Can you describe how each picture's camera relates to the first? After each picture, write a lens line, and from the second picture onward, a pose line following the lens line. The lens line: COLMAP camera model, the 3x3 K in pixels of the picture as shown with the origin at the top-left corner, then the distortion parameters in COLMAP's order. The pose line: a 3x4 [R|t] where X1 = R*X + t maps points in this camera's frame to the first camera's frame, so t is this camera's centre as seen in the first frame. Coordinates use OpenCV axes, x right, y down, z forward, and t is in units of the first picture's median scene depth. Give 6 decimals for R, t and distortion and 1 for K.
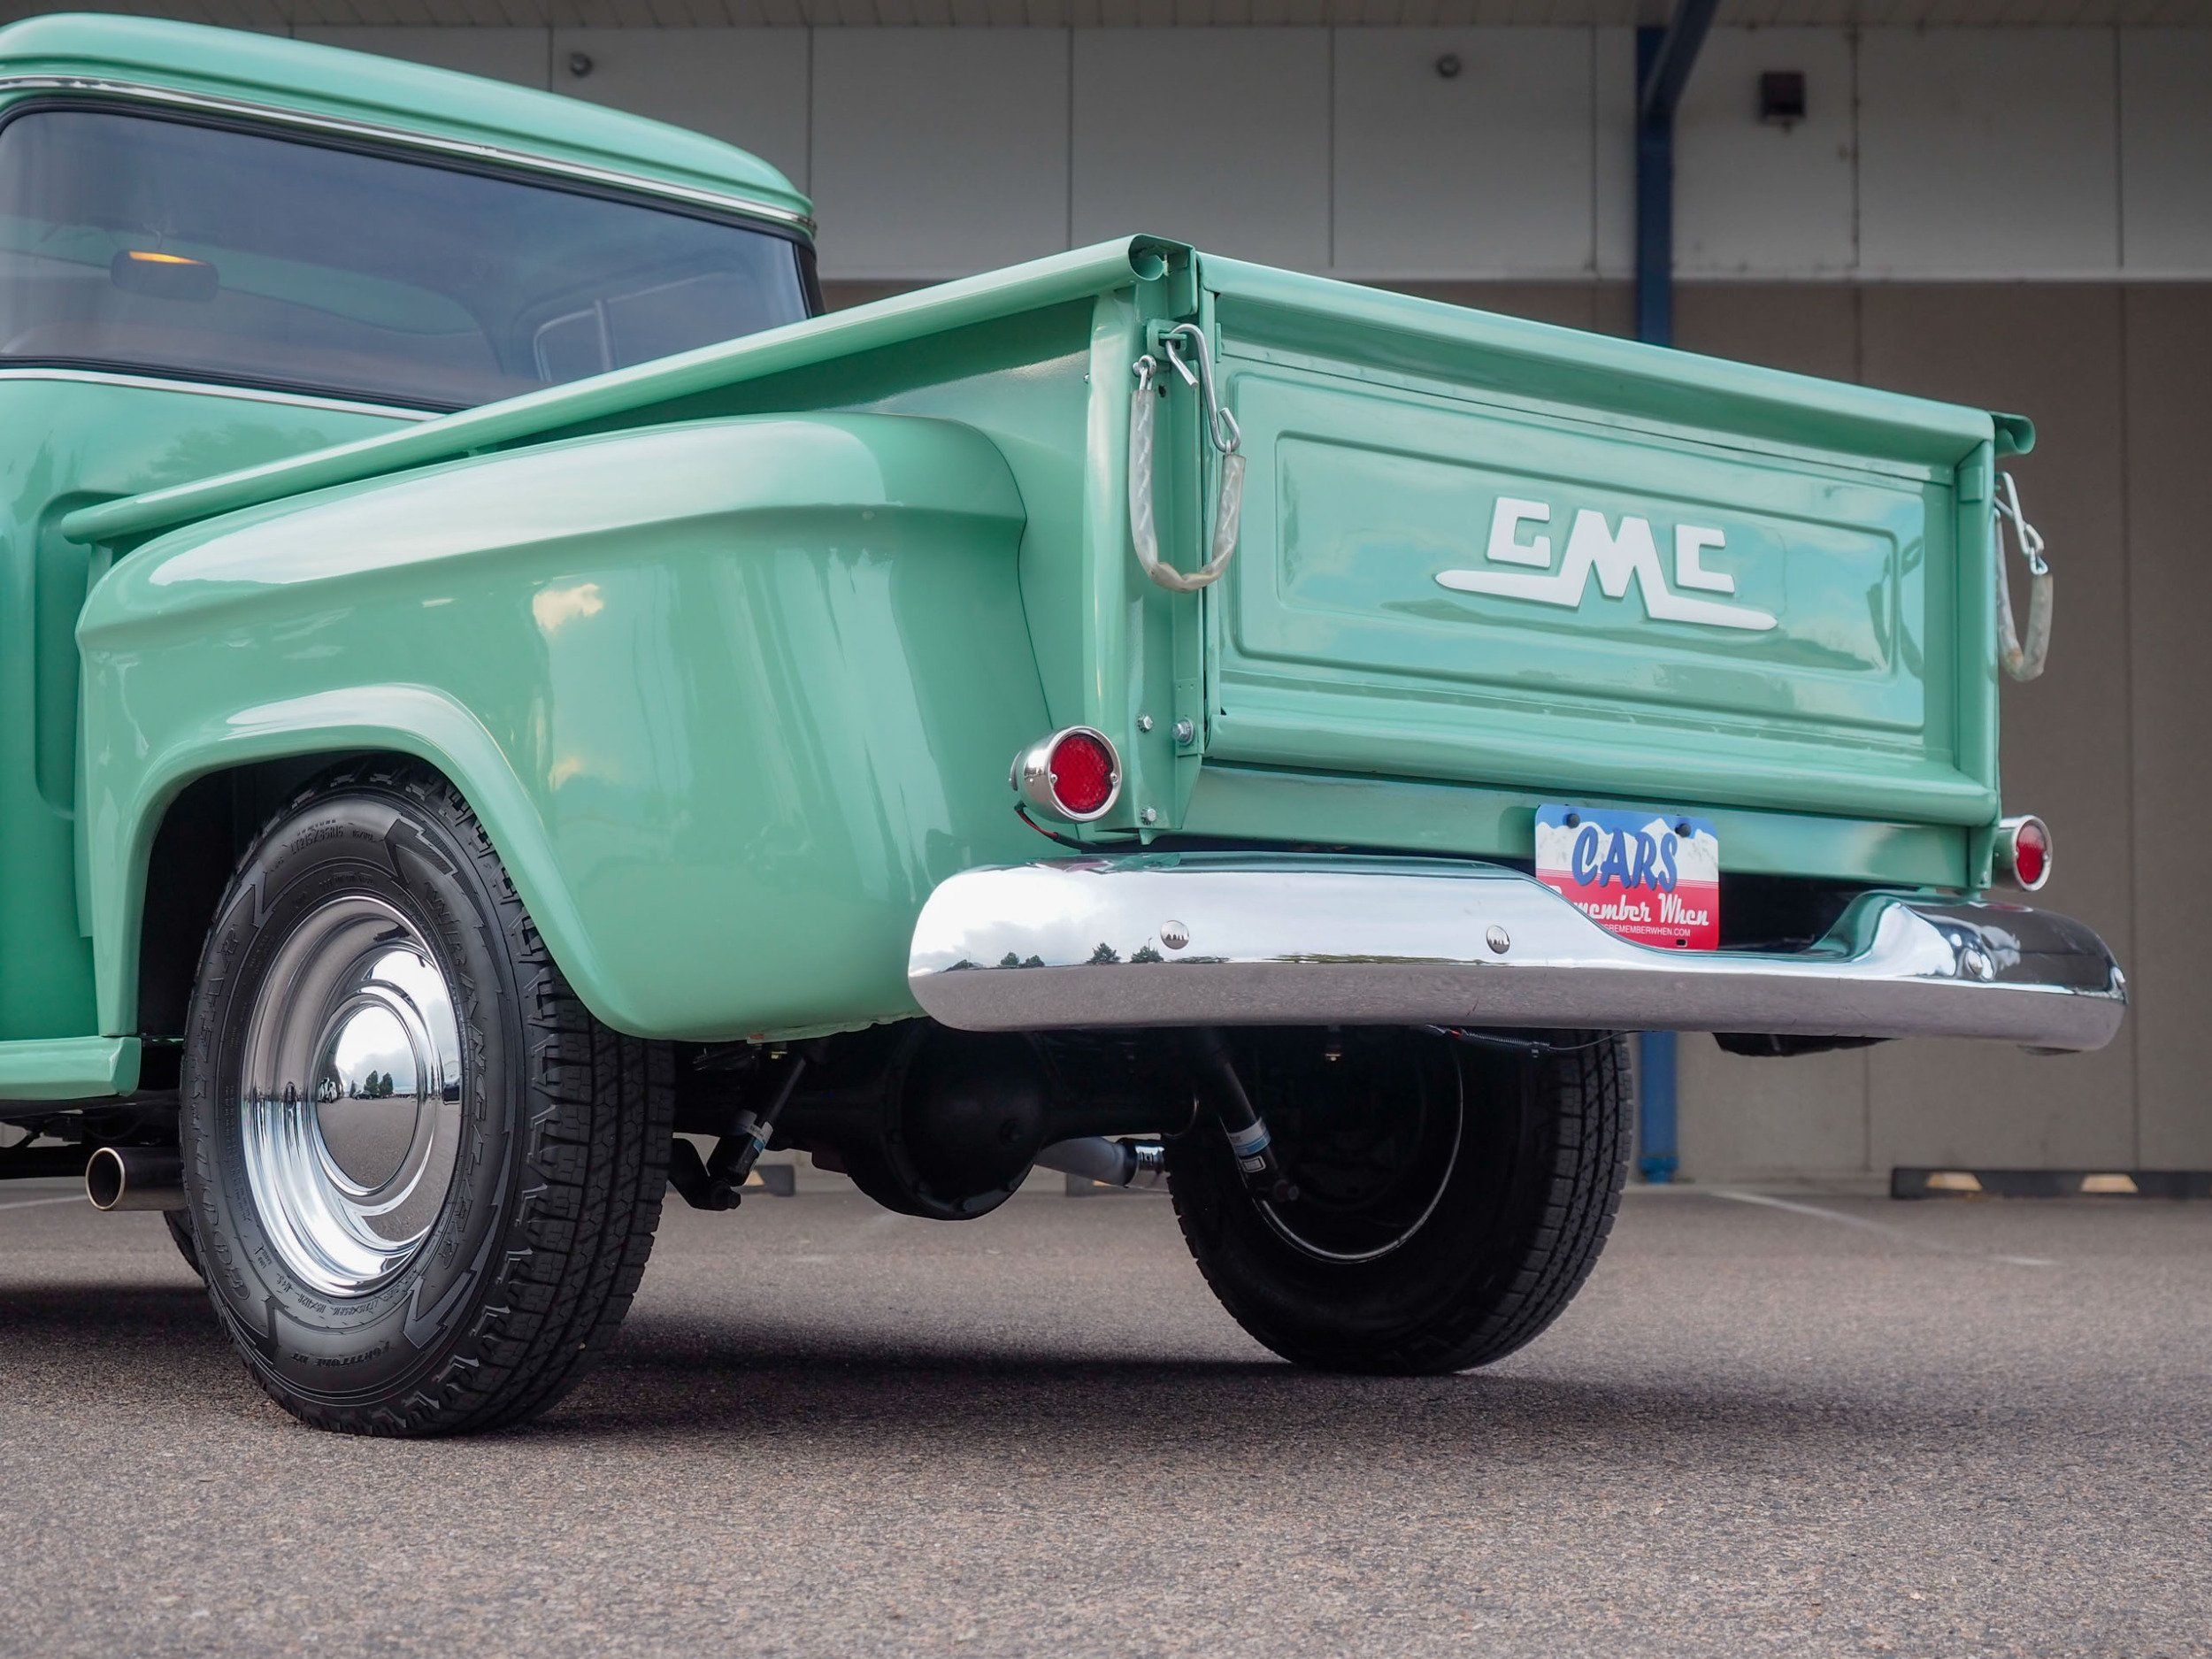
lens RADIAL K [[4010.3, 0, 1080.3], [0, 4010.3, 833.4], [0, 0, 1]] dist [0.018306, -0.086951]
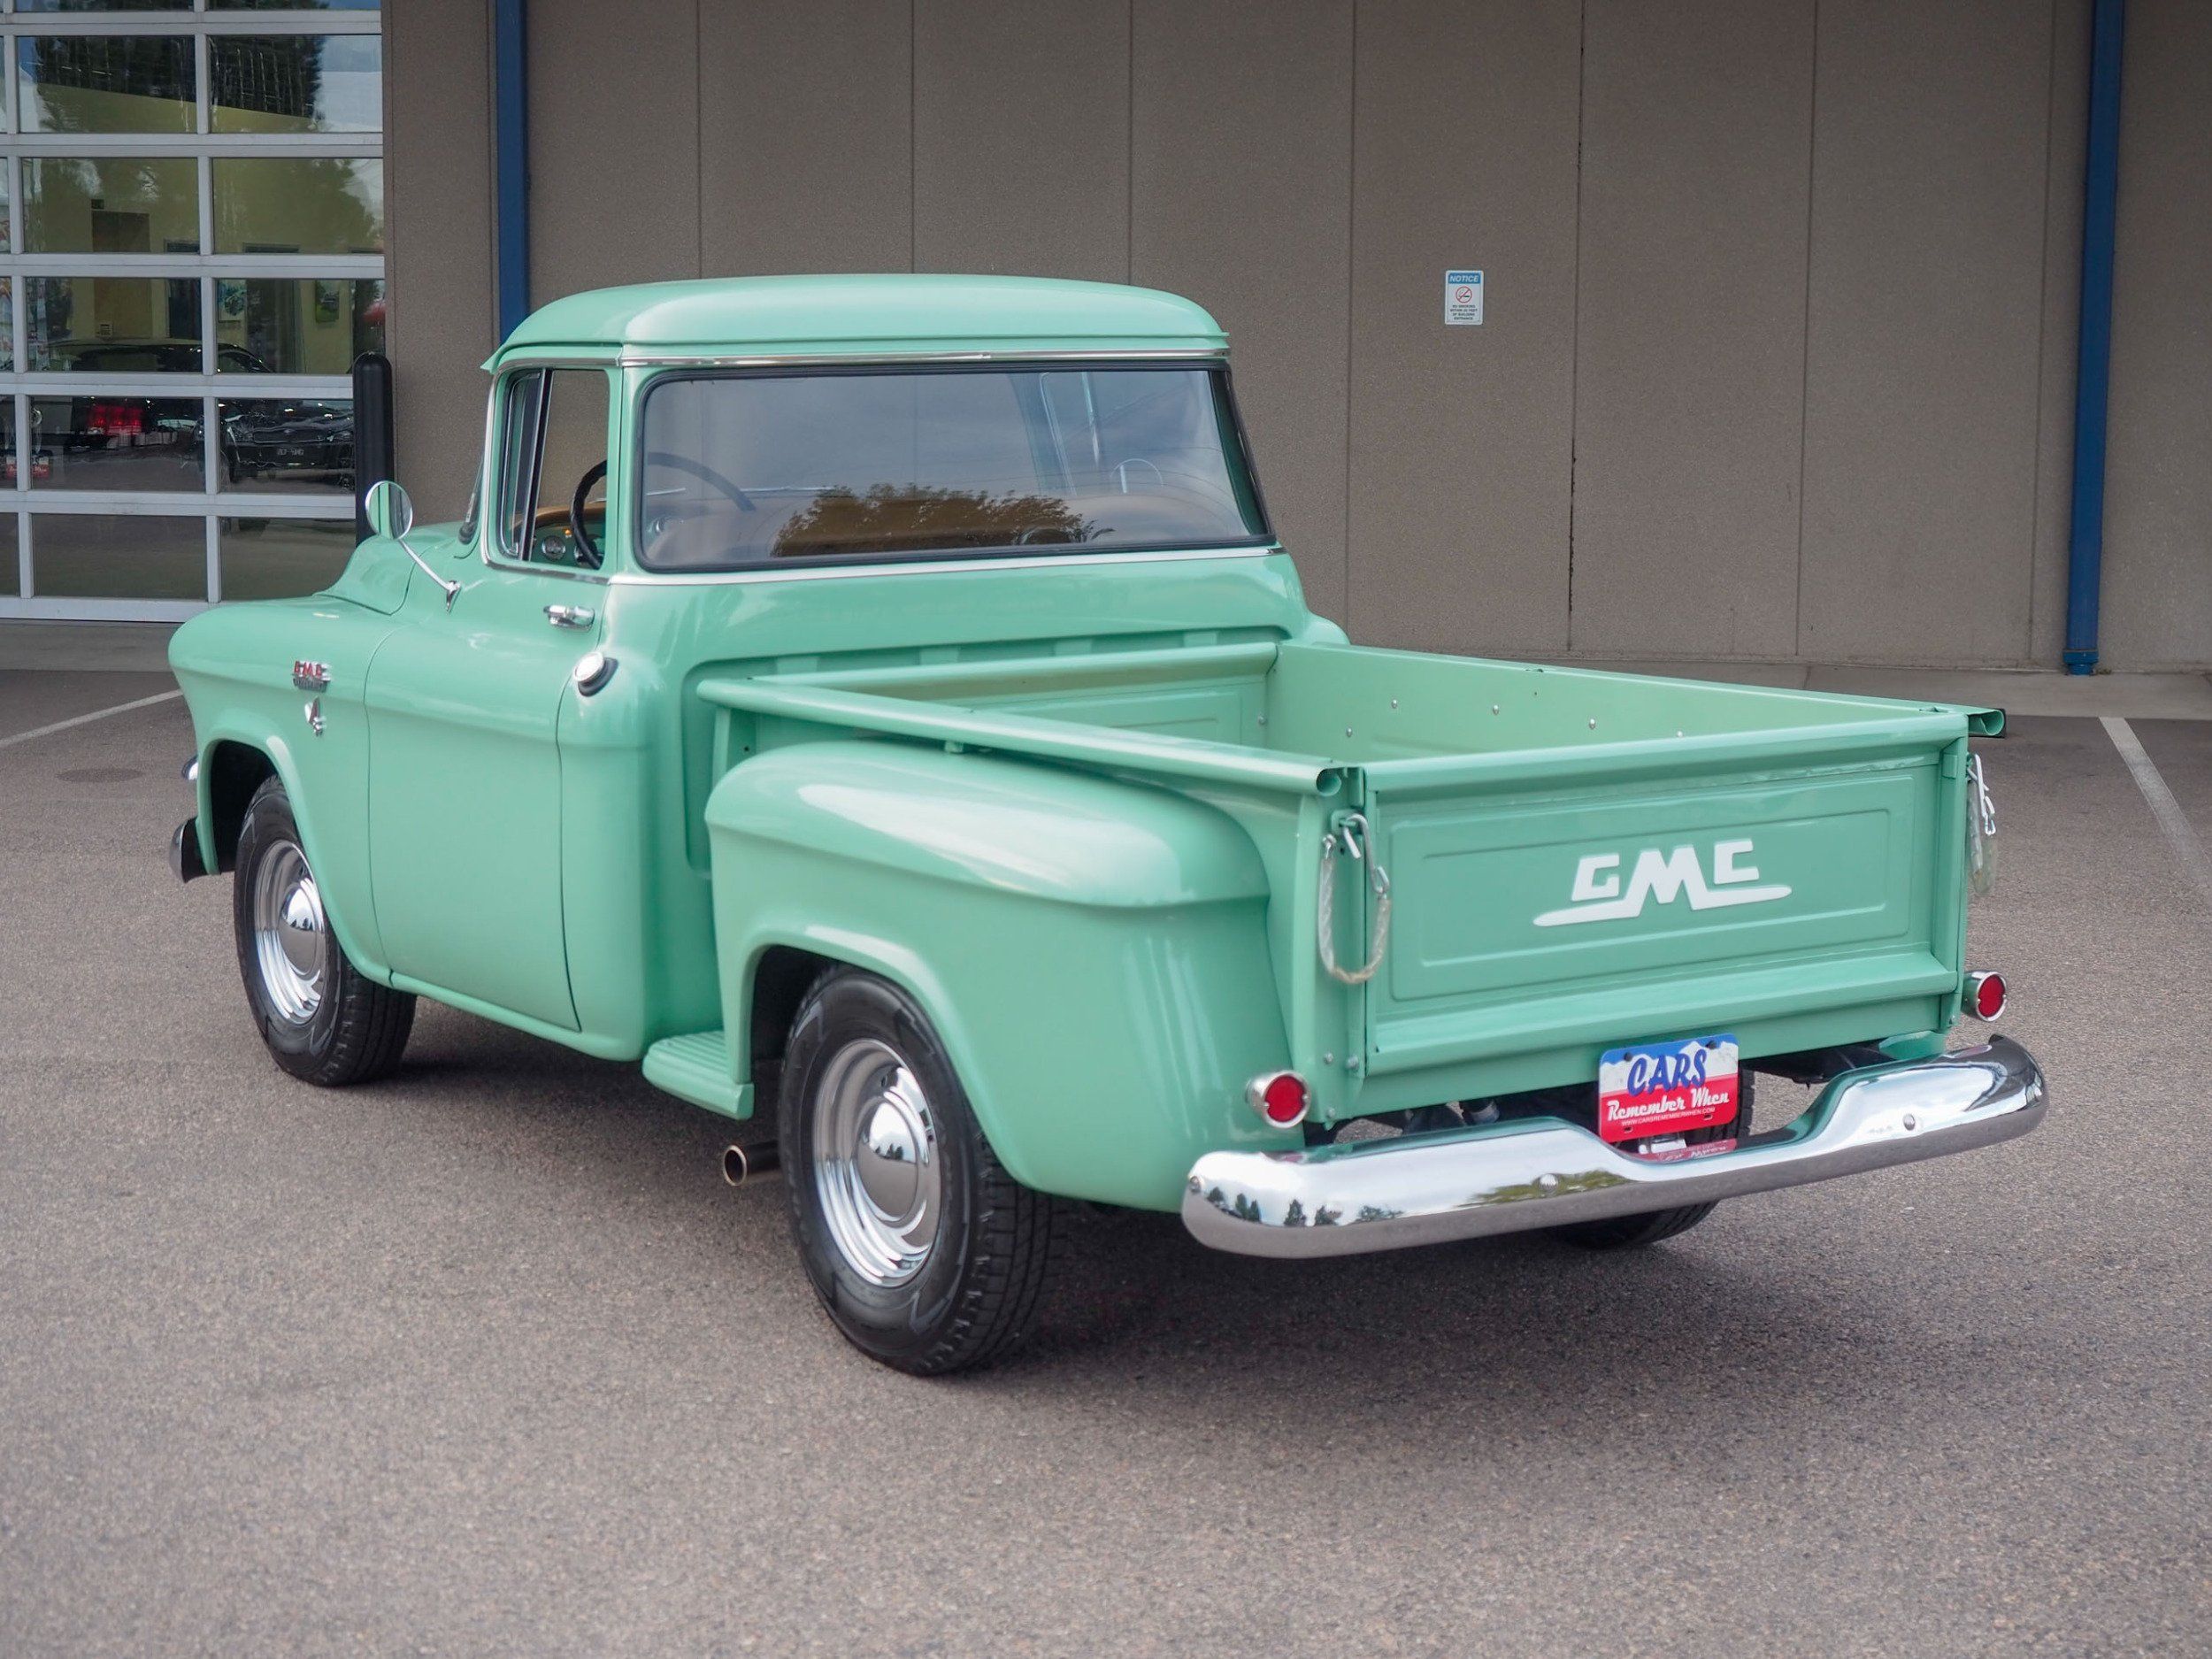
lens RADIAL K [[3761.6, 0, 1089.8], [0, 3761.6, 823.7], [0, 0, 1]] dist [0.008349, -0.166196]
pose [[0.986353, 0.021540, -0.163232, 0.150175], [0.013454, 0.977546, 0.210291, -0.396239], [0.164096, -0.209617, 0.963916, -0.423717]]
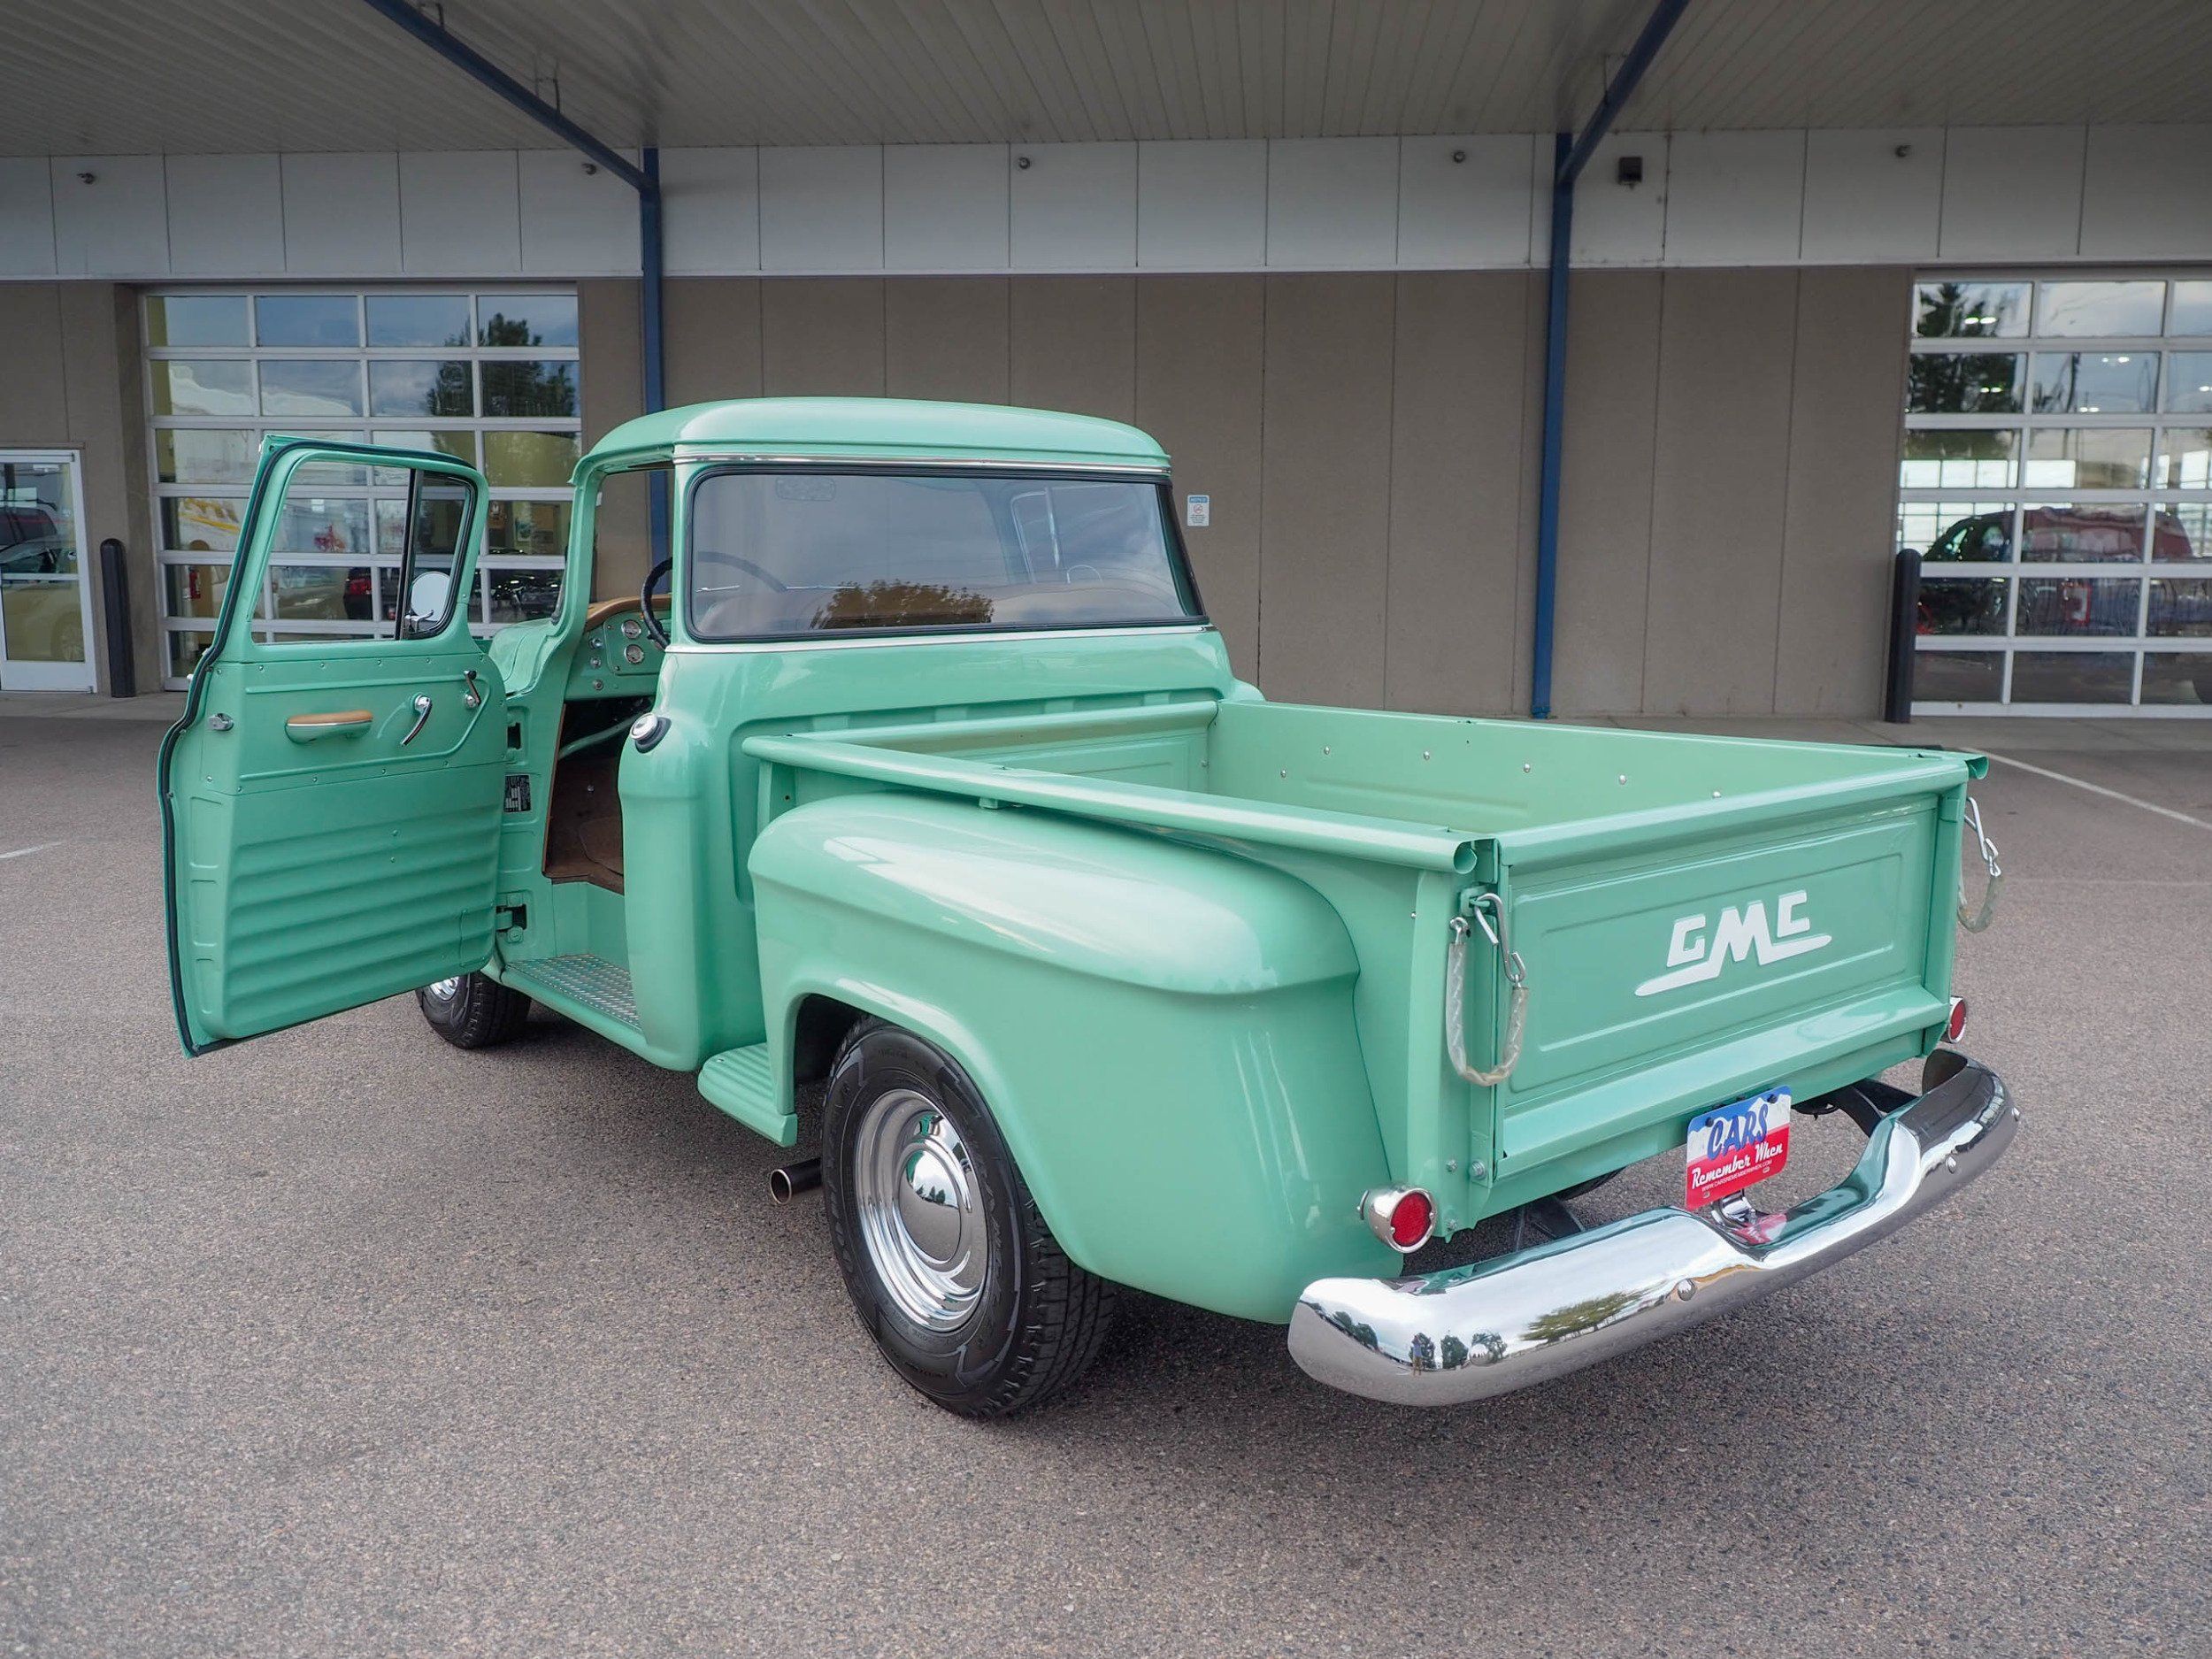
lens RADIAL K [[1708.7, 0, 1106.7], [0, 1708.7, 799.6], [0, 0, 1]] dist [0.000303, -0.003799]
pose [[0.997020, 0.010411, -0.076435, -0.055331], [0.006524, 0.975923, 0.218017, -0.259317], [0.076865, -0.217866, 0.972947, 0.372719]]
